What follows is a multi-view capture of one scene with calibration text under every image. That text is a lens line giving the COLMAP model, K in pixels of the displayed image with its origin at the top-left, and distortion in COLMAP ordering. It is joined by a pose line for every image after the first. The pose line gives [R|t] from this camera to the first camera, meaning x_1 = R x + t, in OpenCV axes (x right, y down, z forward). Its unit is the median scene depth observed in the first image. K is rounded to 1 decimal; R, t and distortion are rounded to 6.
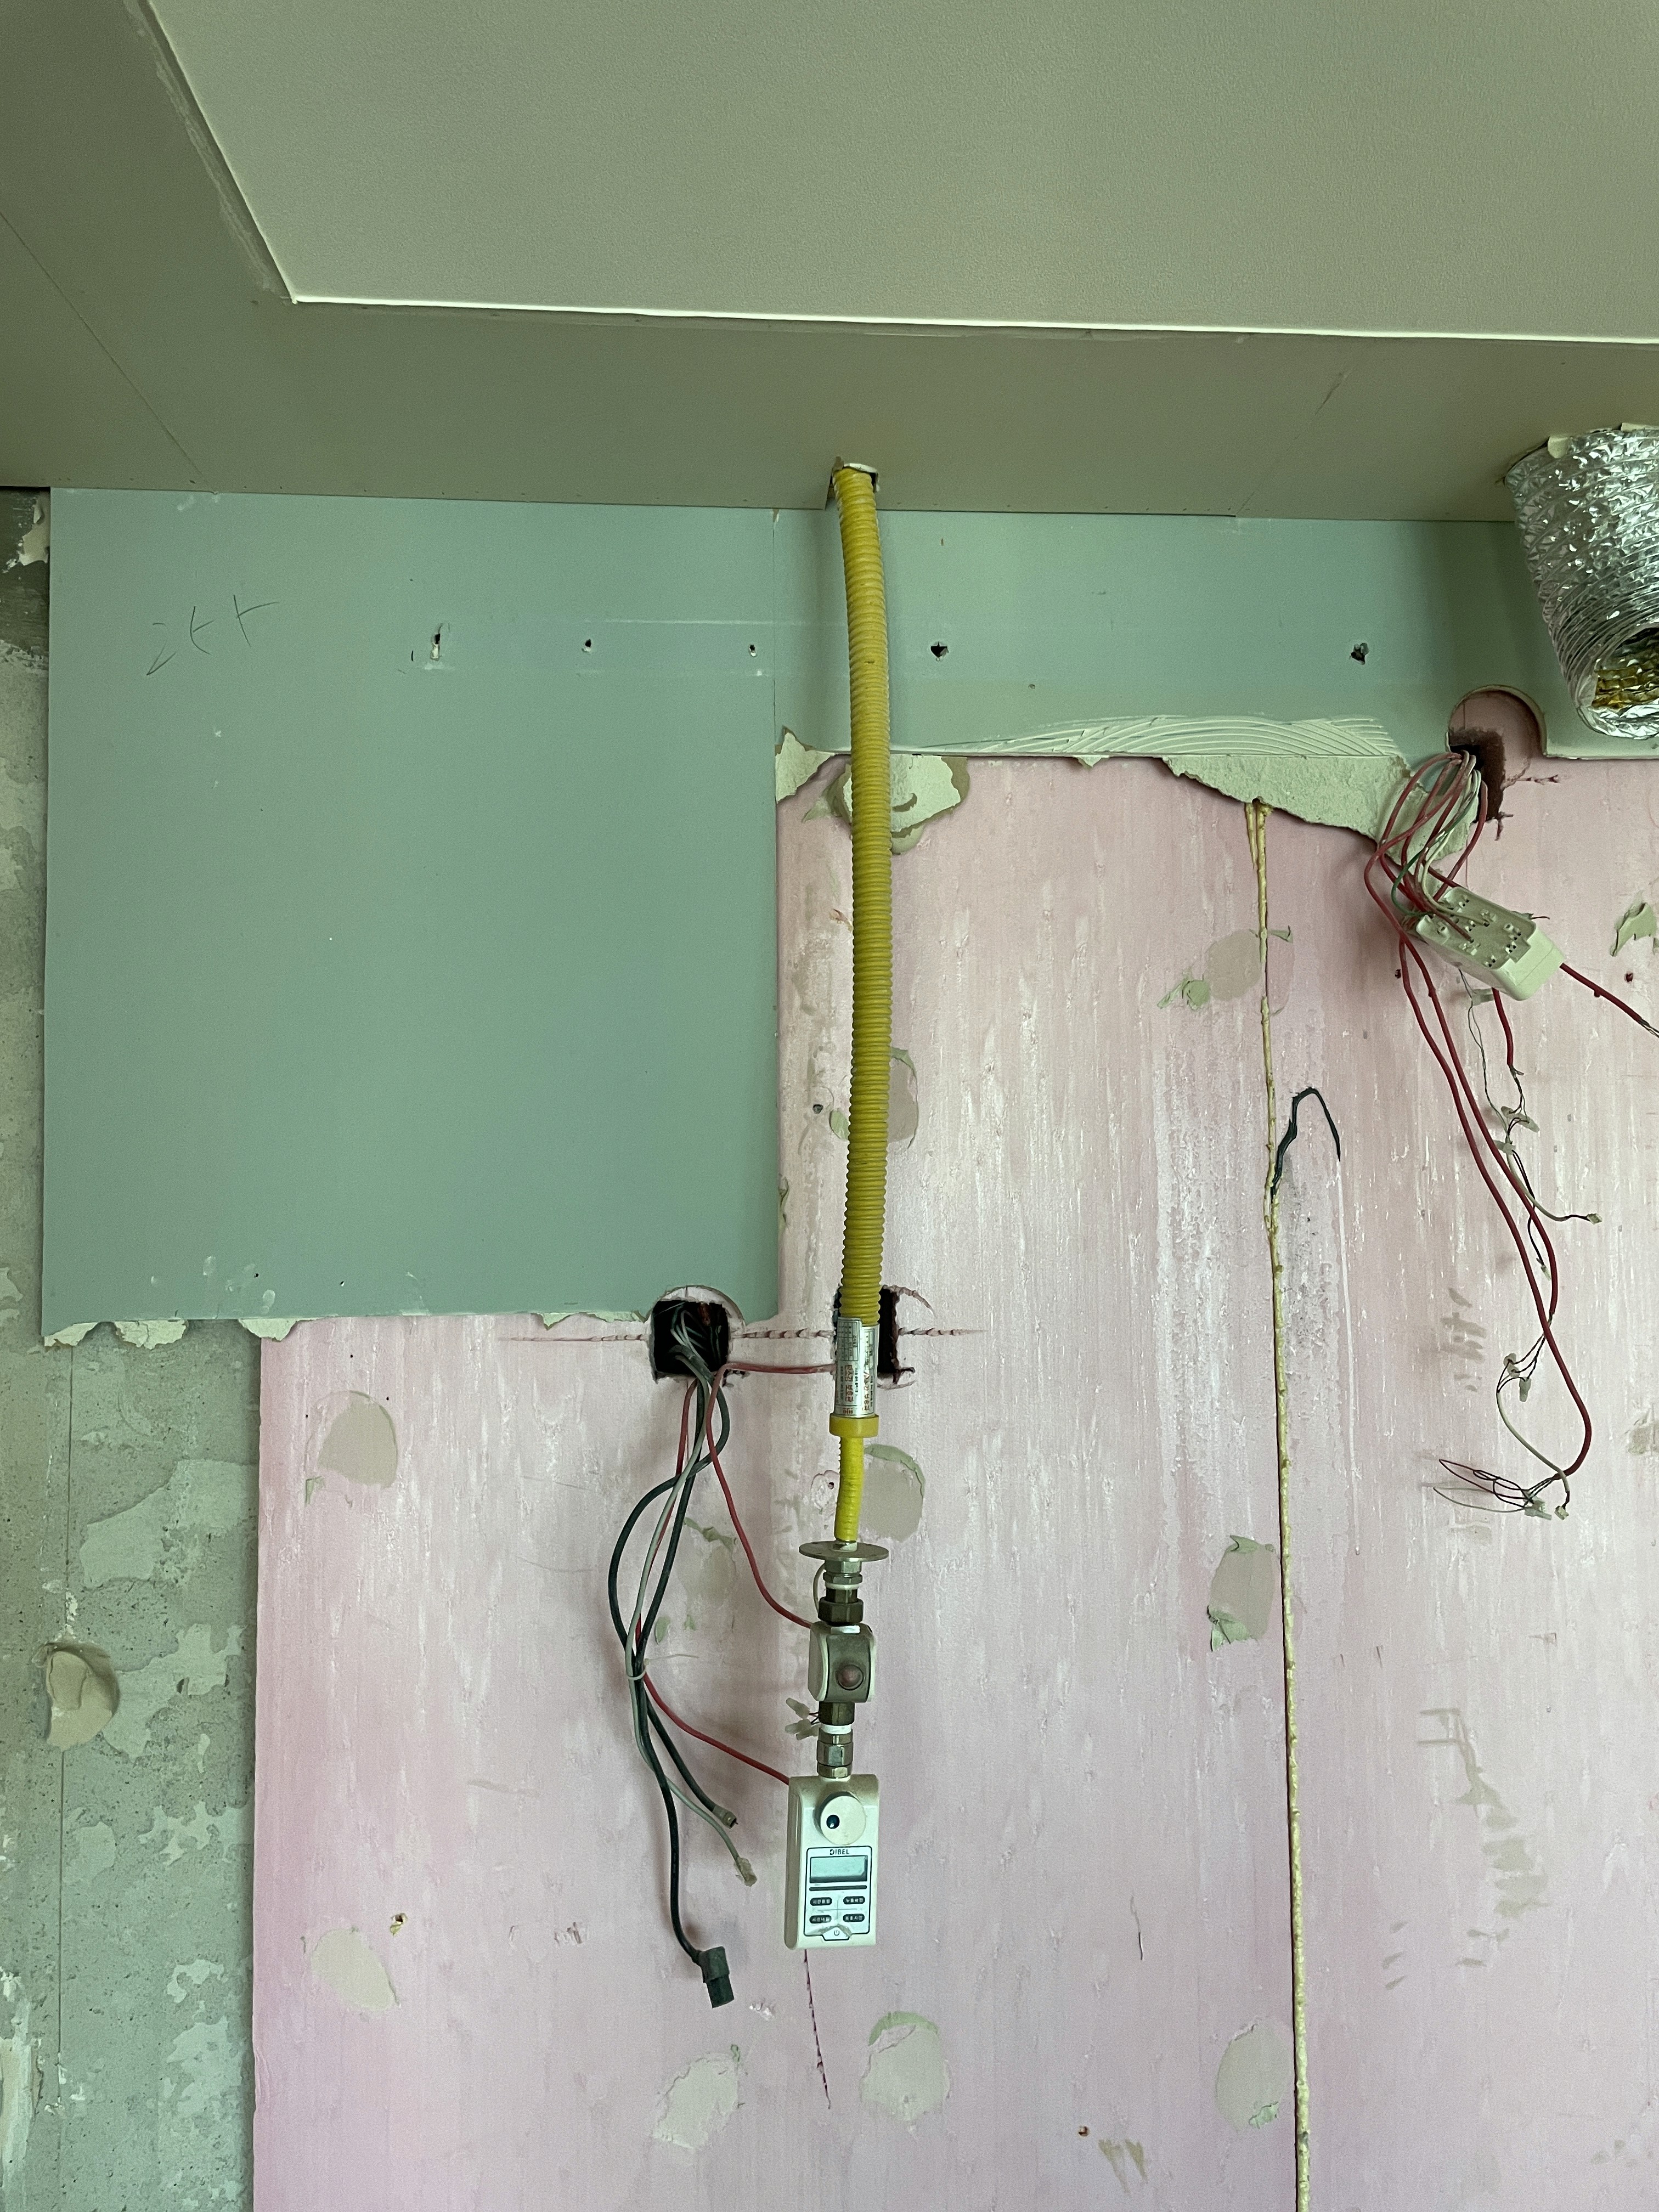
lens RADIAL K [[1722.2, 0, 829.5], [0, 1722.2, 1106.0], [0, 0, 1]] dist [0.122242, -0.167827]
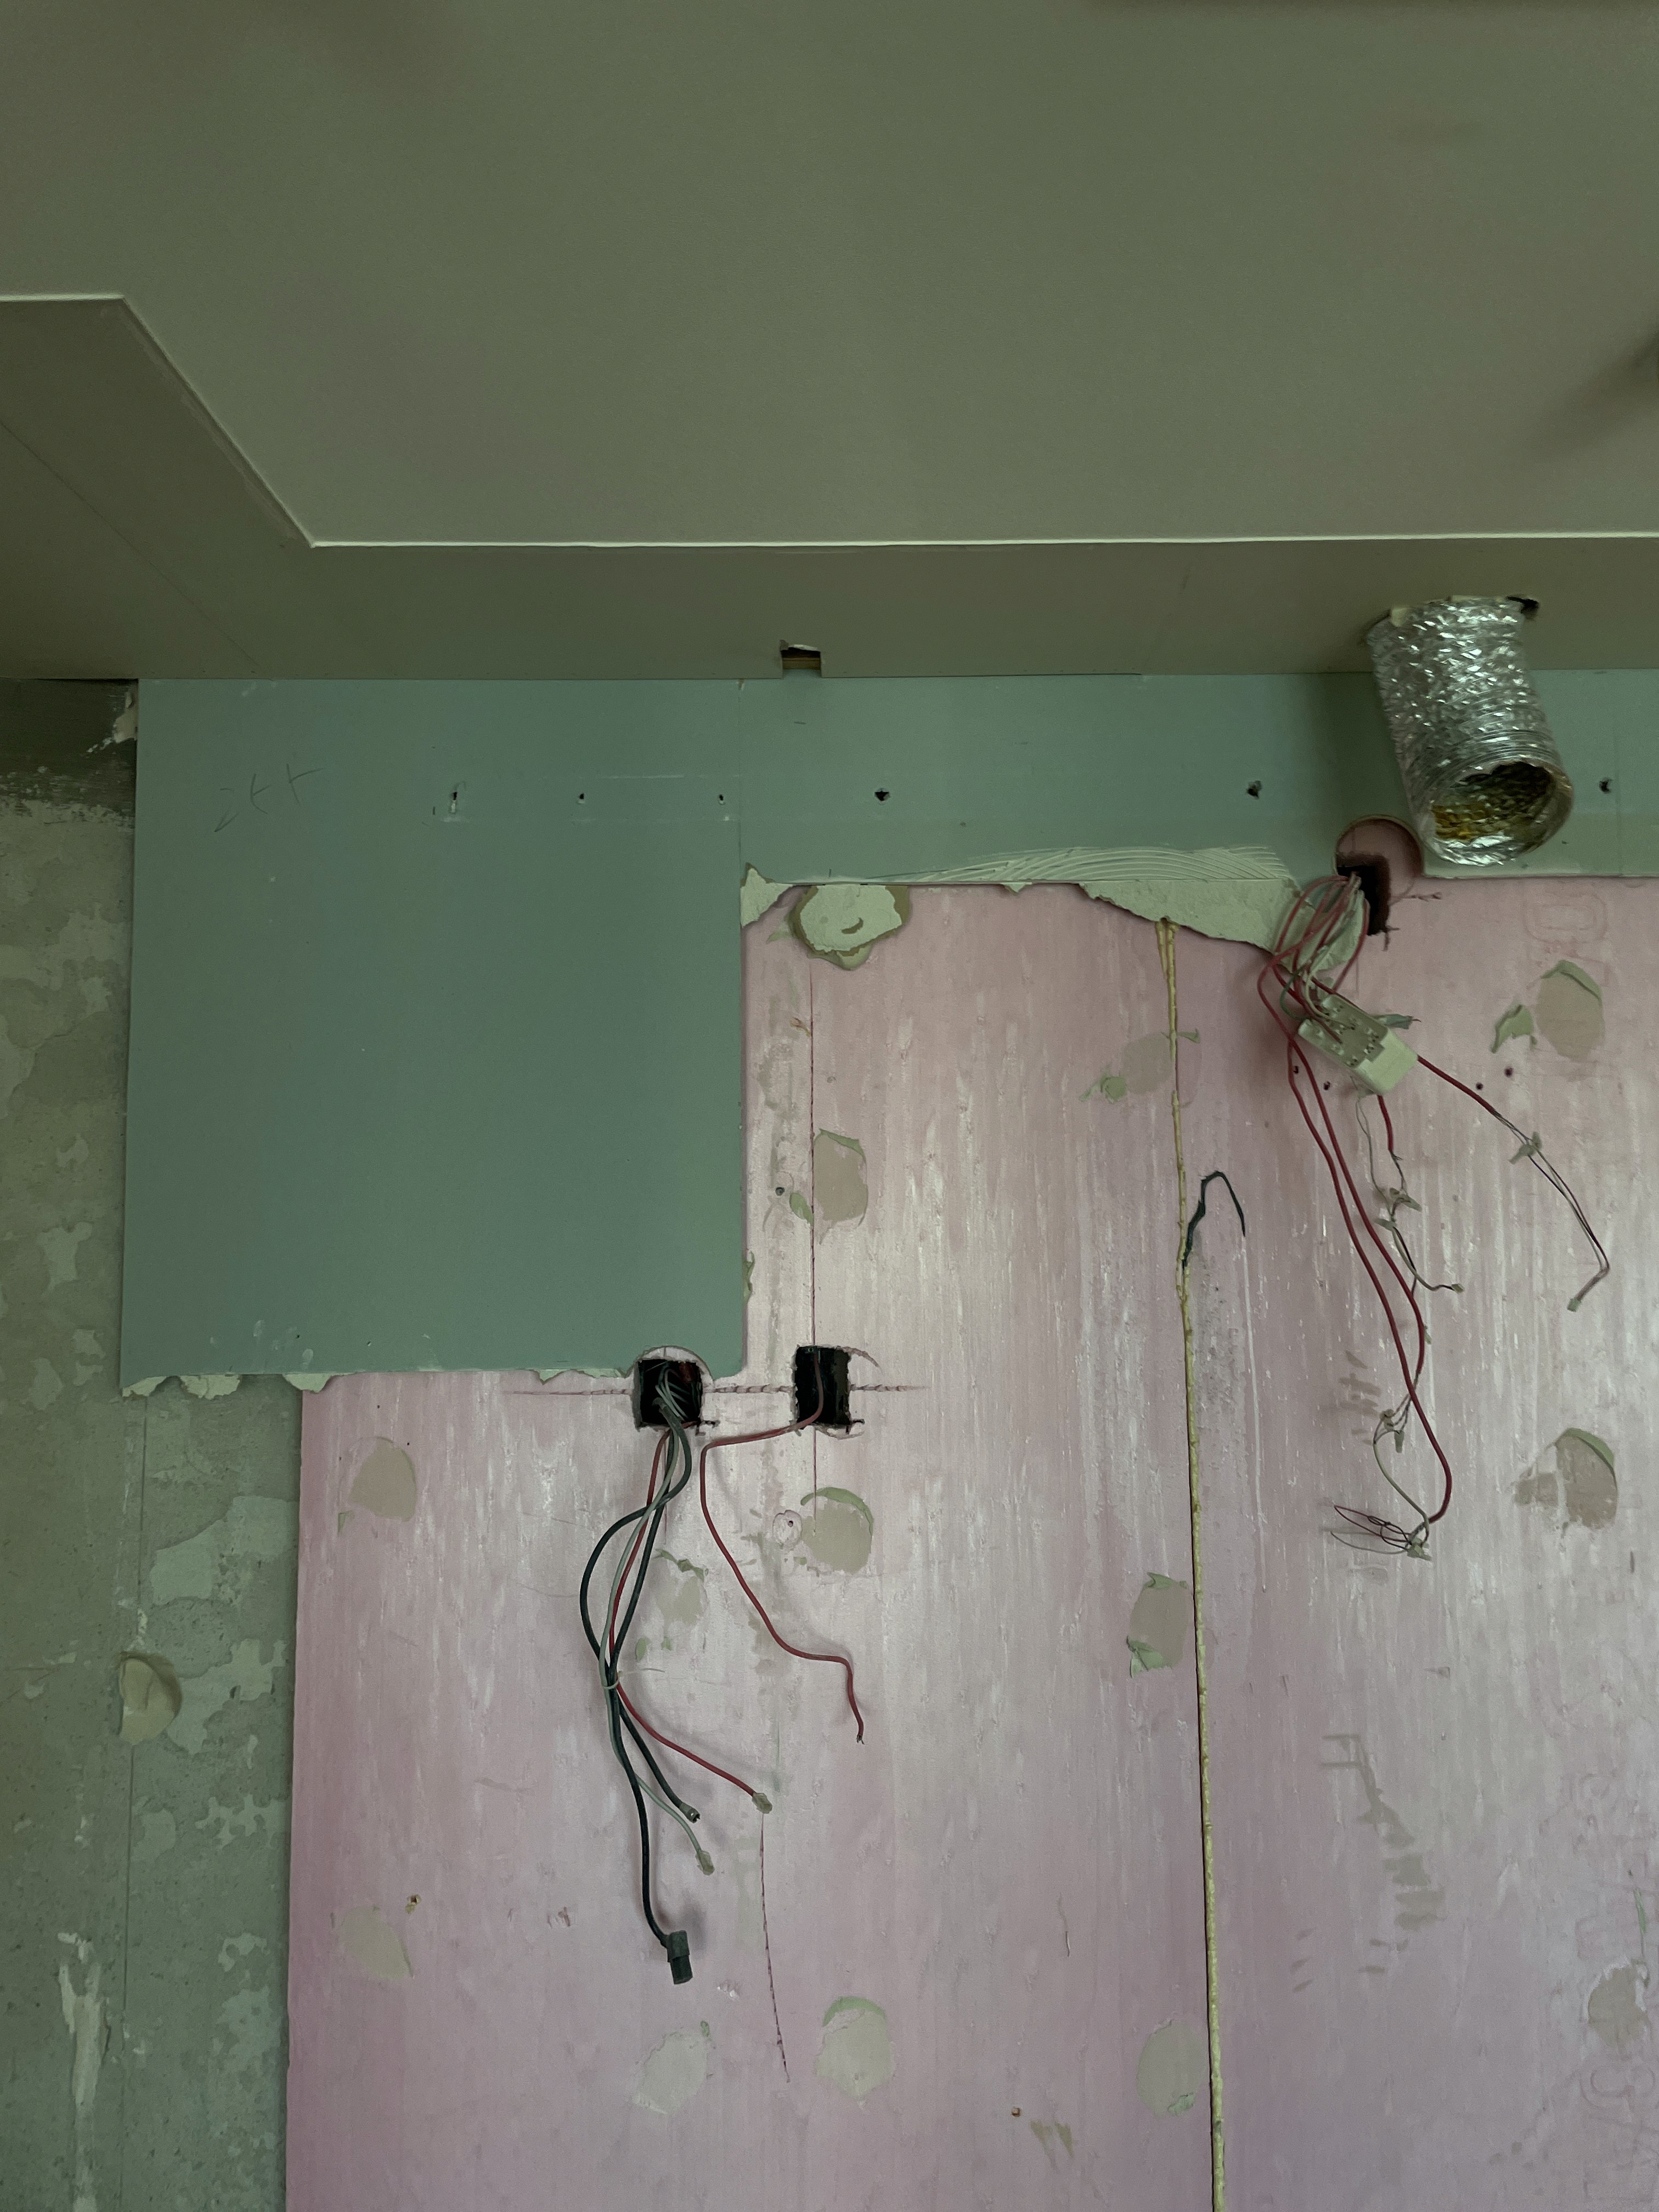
lens RADIAL K [[1722.2, 0, 829.5], [0, 1722.2, 1106.0], [0, 0, 1]] dist [0.122242, -0.167827]
pose [[0.997175, -0.007288, -0.074759, 0.113028], [0.004000, 0.999022, -0.044040, -0.004571], [0.075007, 0.043617, 0.996229, -0.143445]]
